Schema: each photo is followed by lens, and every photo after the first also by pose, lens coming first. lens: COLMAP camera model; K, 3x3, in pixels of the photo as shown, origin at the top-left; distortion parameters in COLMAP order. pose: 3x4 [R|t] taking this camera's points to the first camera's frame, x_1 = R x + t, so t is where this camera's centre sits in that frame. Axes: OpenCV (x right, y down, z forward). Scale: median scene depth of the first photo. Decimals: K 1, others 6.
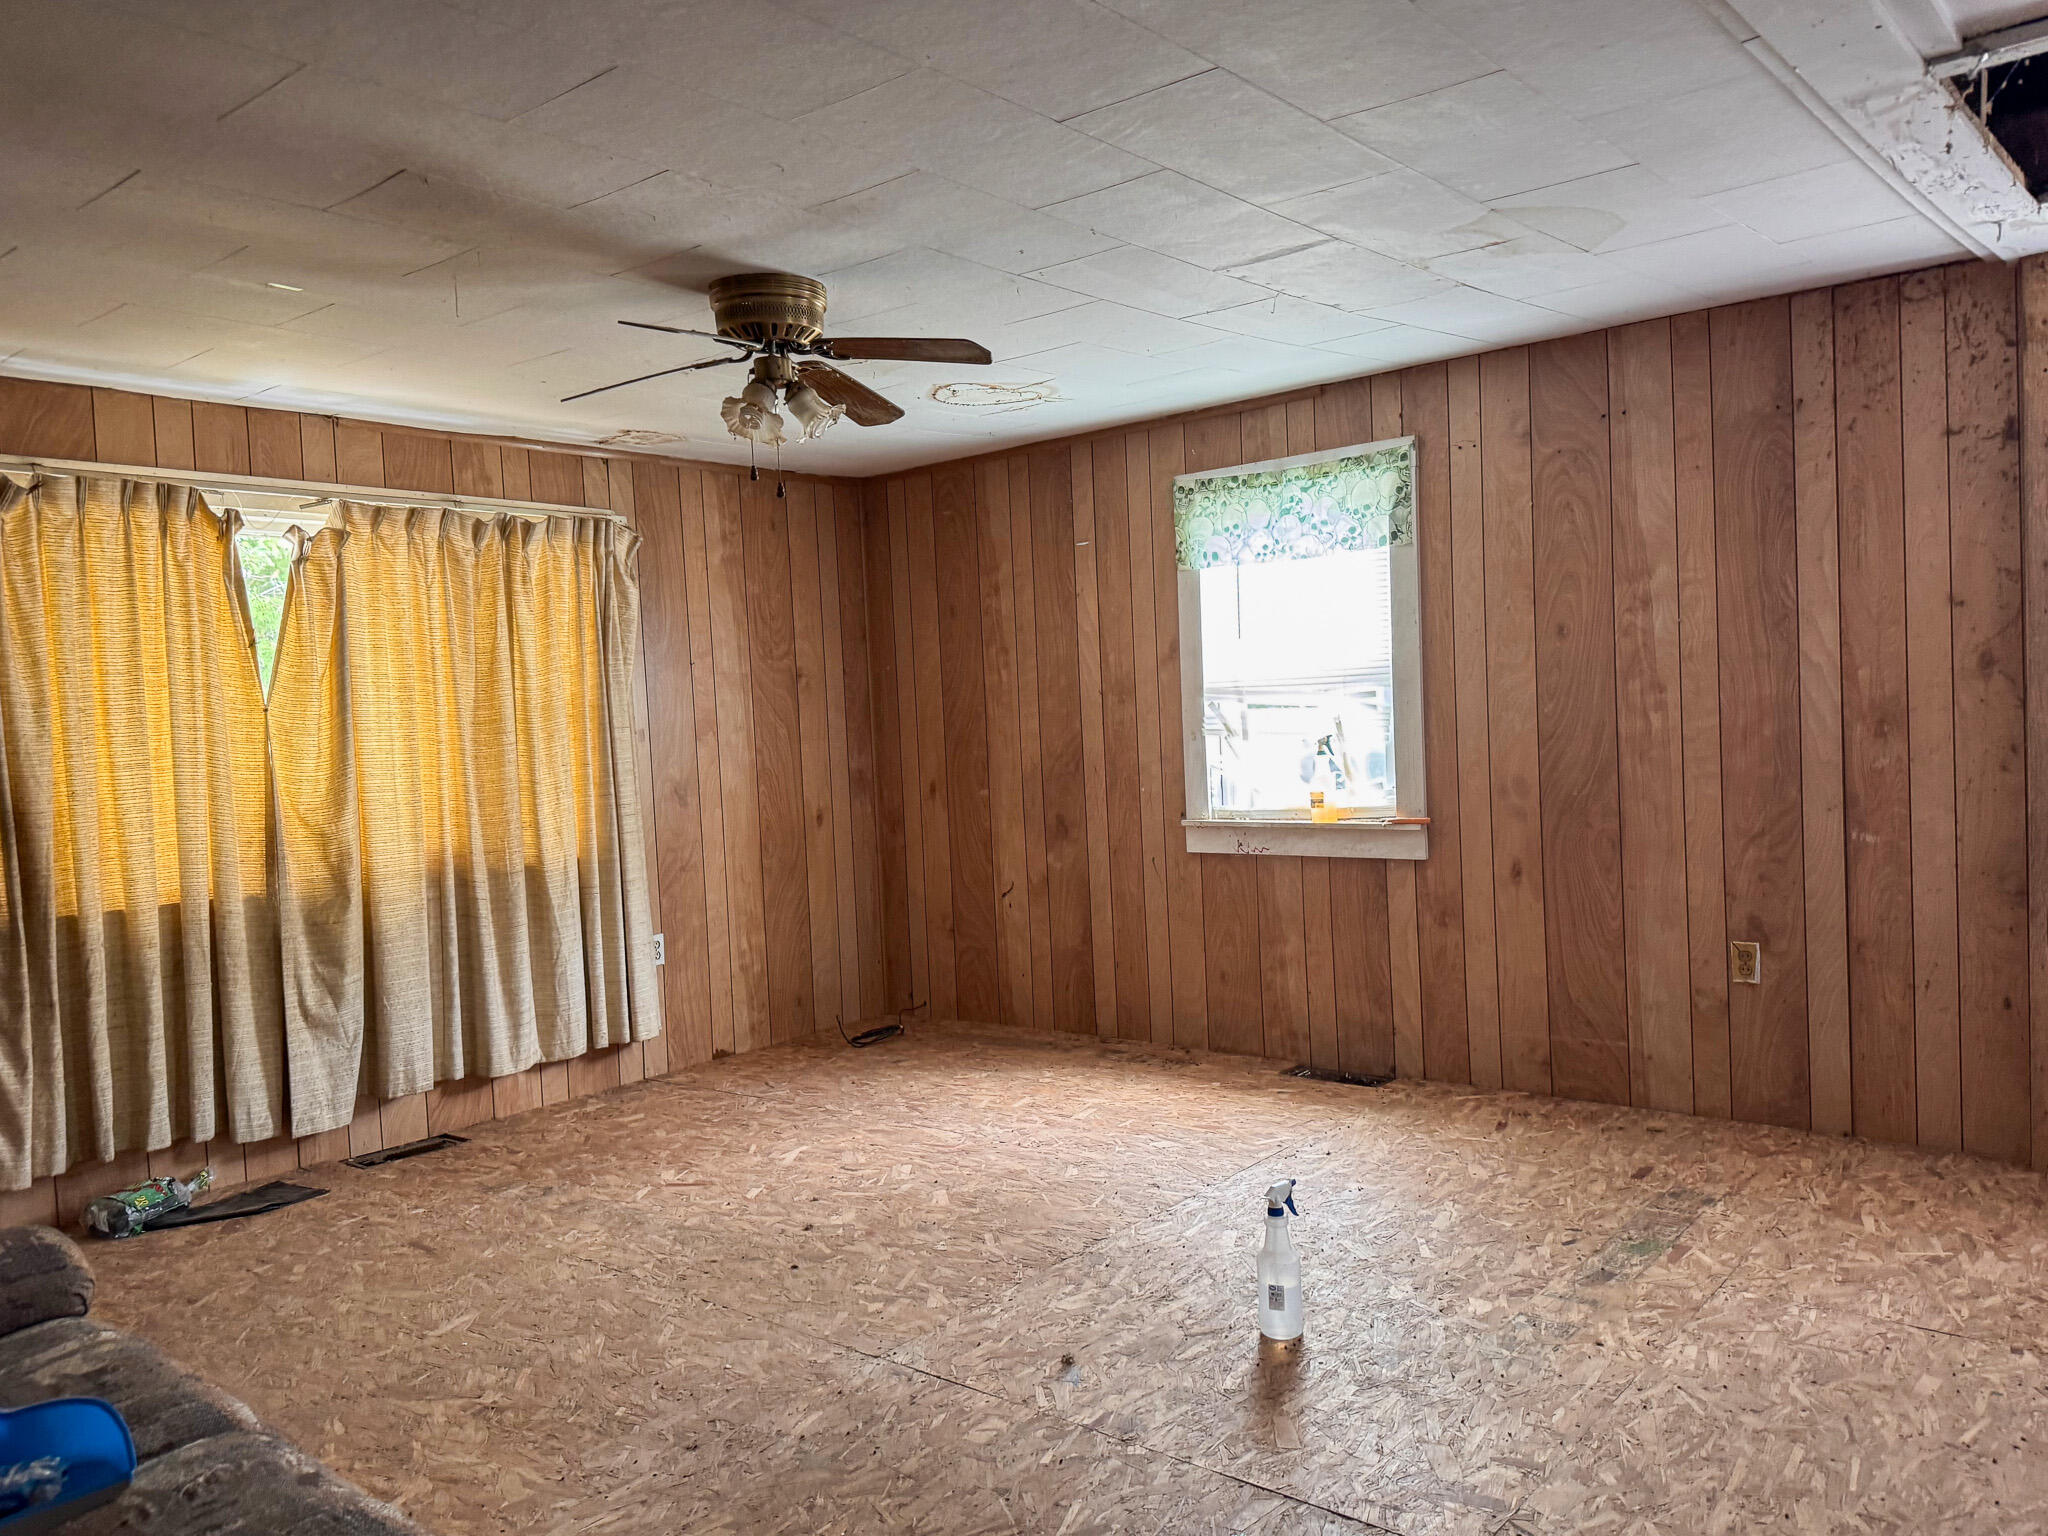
lens RADIAL K [[1554.1, 0, 1008.2], [0, 1554.1, 779.7], [0, 0, 1]] dist [0.097674, -0.146016]
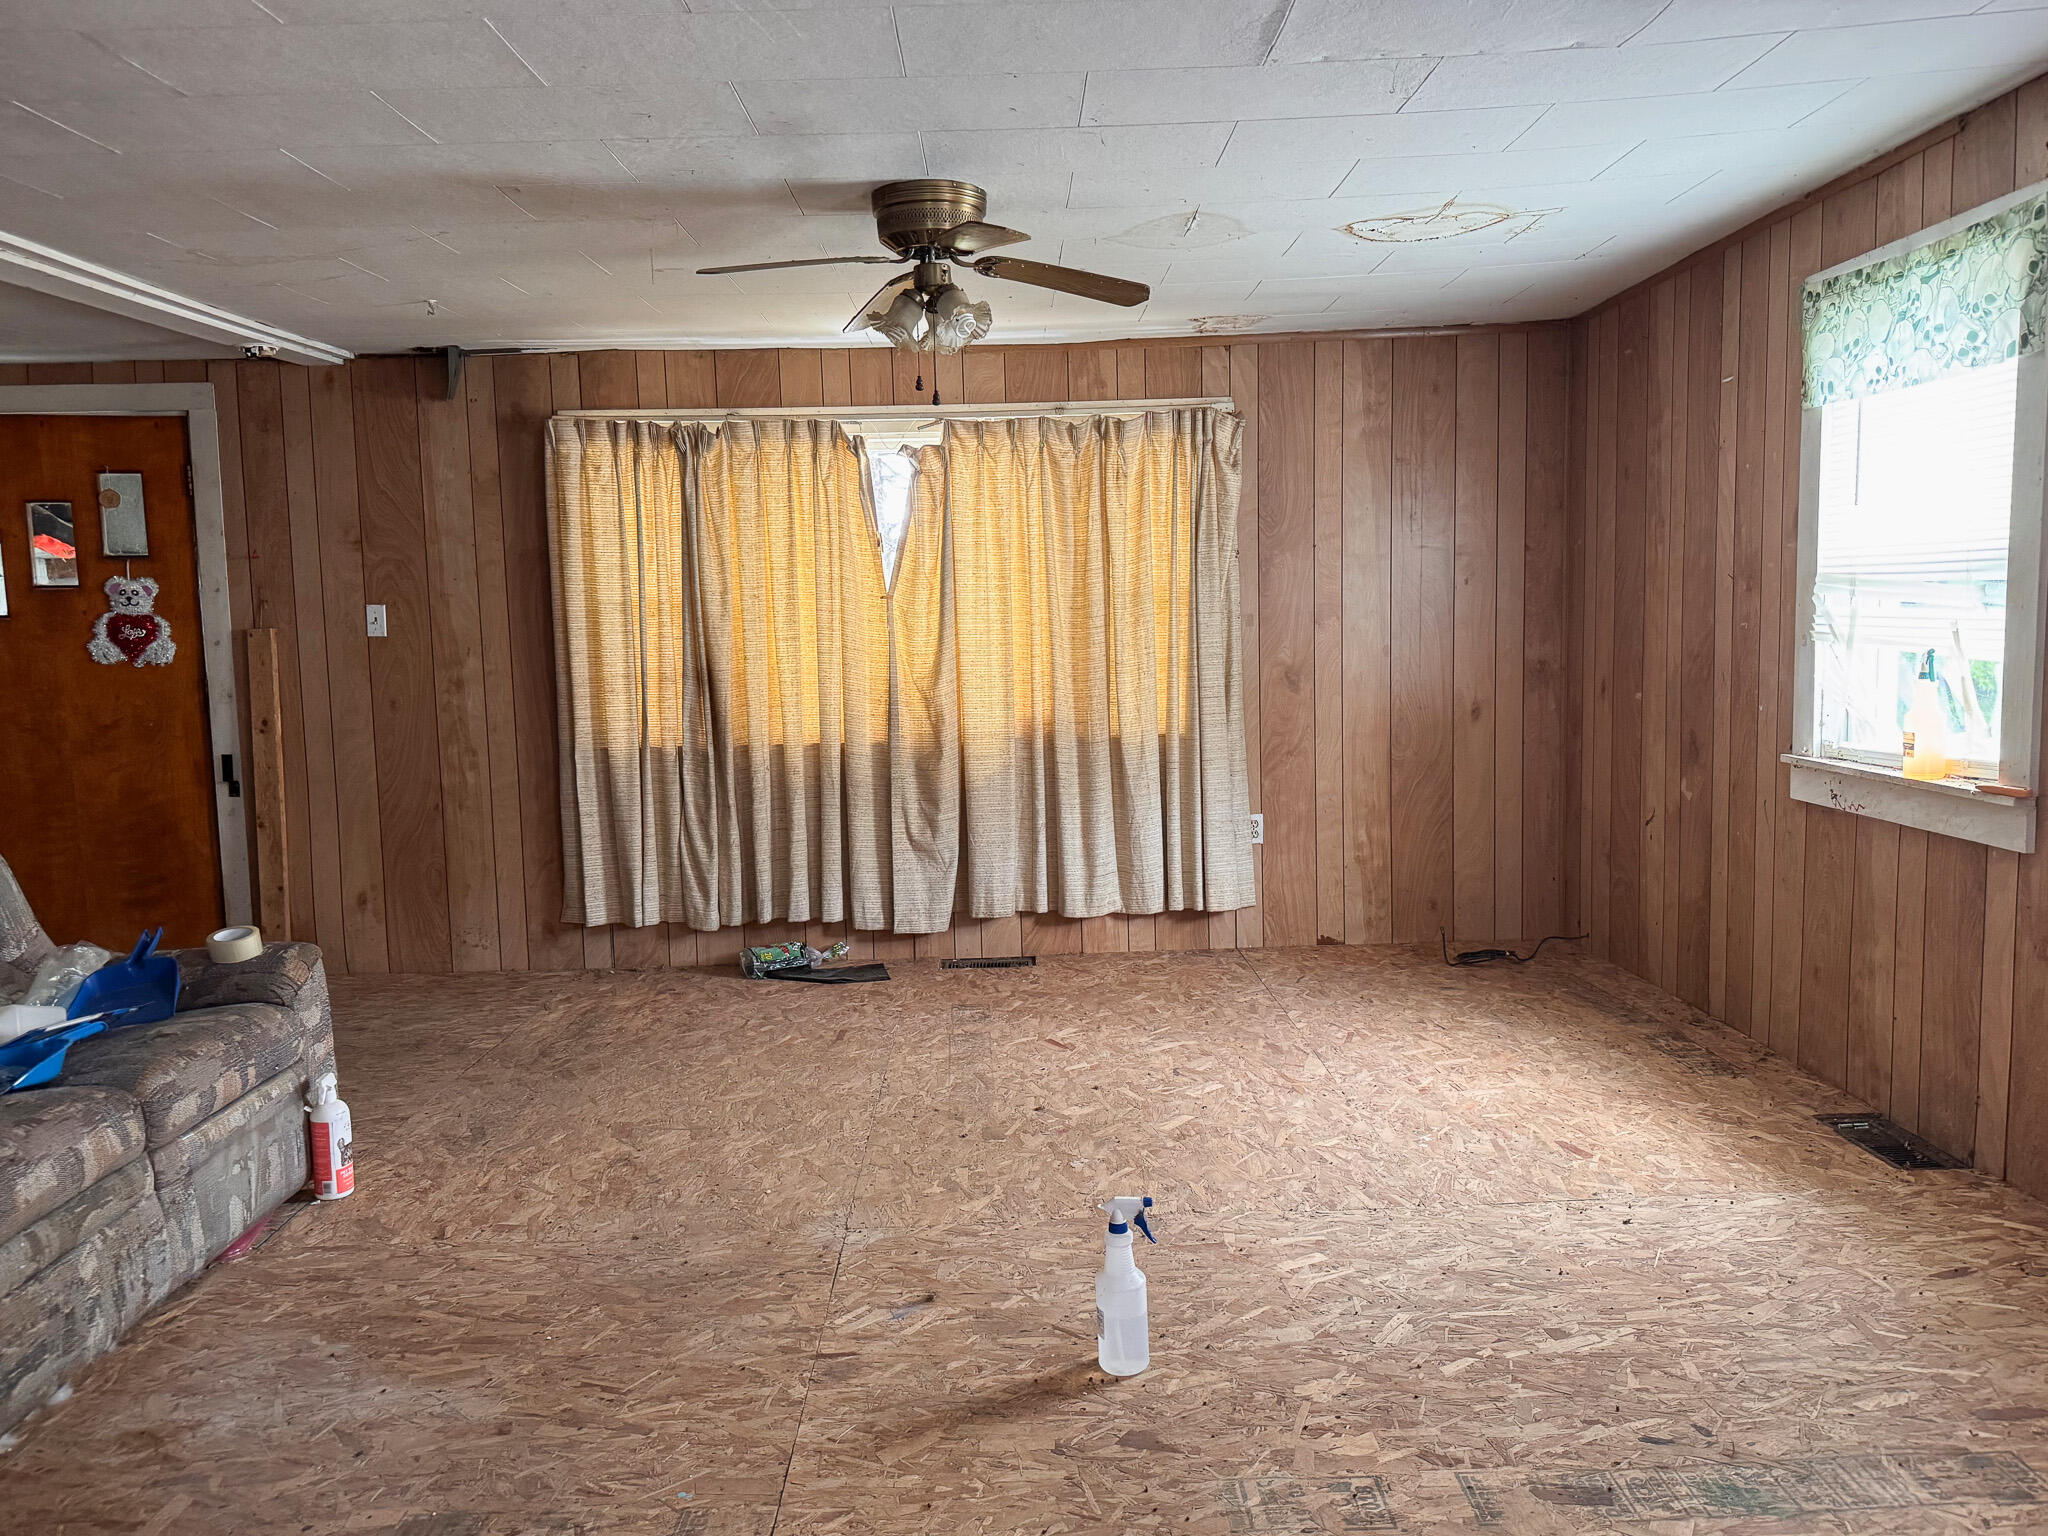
lens RADIAL K [[1441.9, 0, 941.9], [0, 1441.9, 772.1], [0, 0, 1]] dist [0.171401, -0.176040]
pose [[0.655776, 0.107120, -0.747317, 0.412153], [-0.033838, 0.993058, 0.112652, -0.034564], [0.754197, -0.048587, 0.654848, 0.251244]]
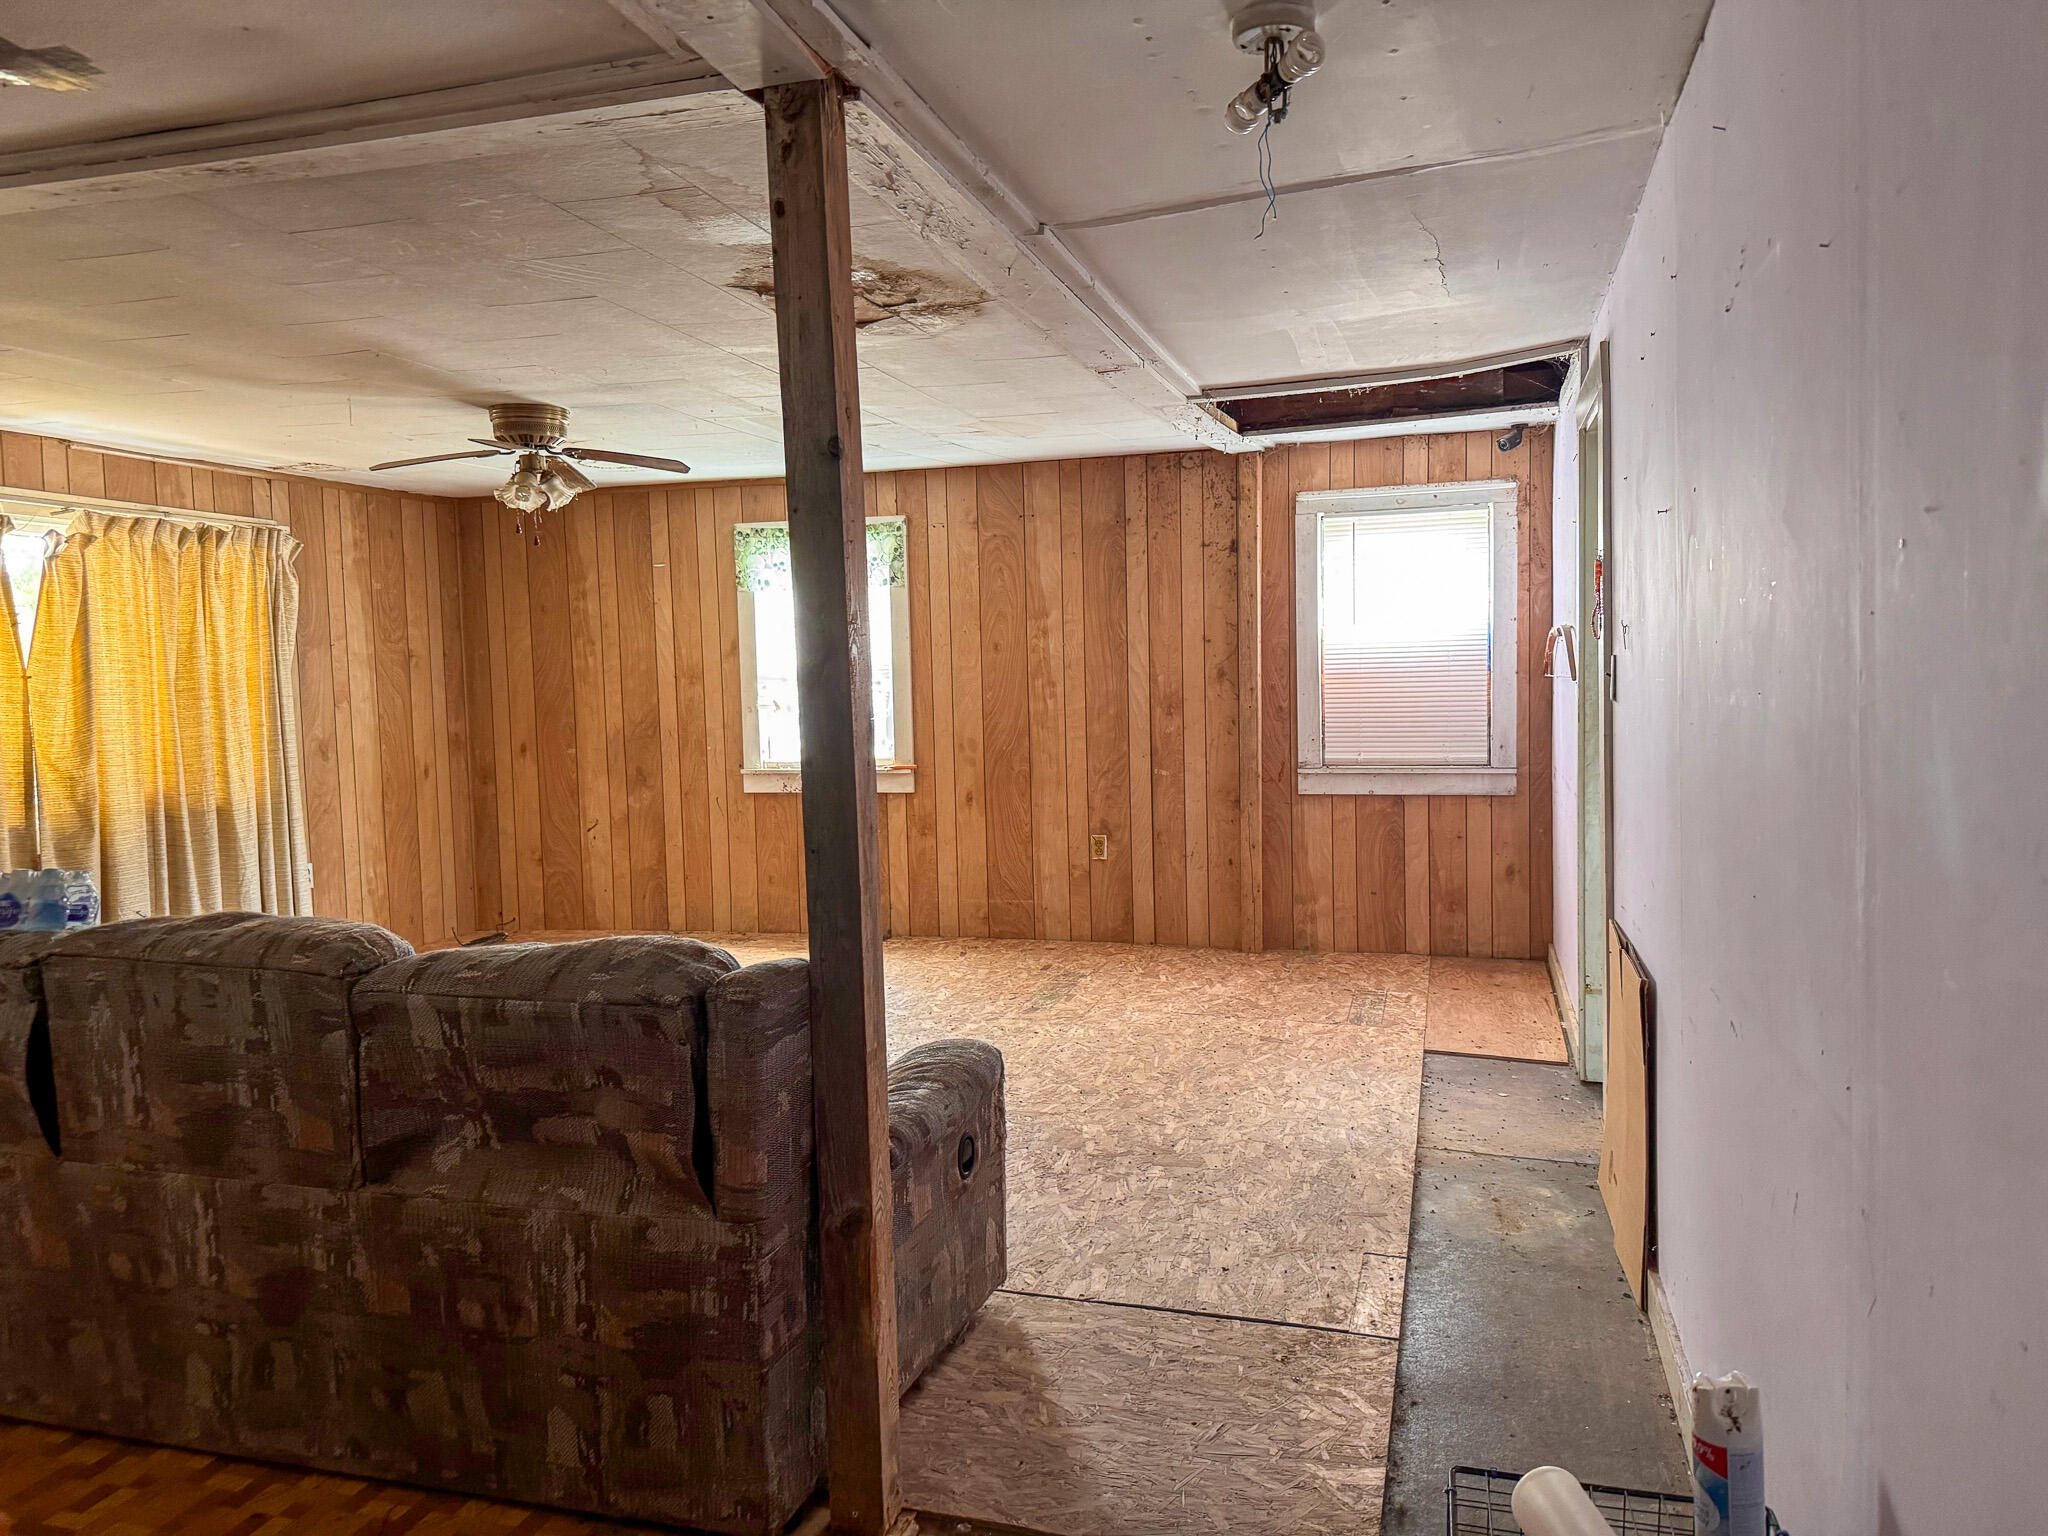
lens RADIAL K [[1554.1, 0, 1008.2], [0, 1554.1, 779.7], [0, 0, 1]] dist [0.097674, -0.146016]
pose [[0.921854, -0.003754, 0.387520, -0.228488], [-0.001243, 0.999919, 0.012643, 0.018551], [-0.387536, -0.012137, 0.921774, -0.424760]]
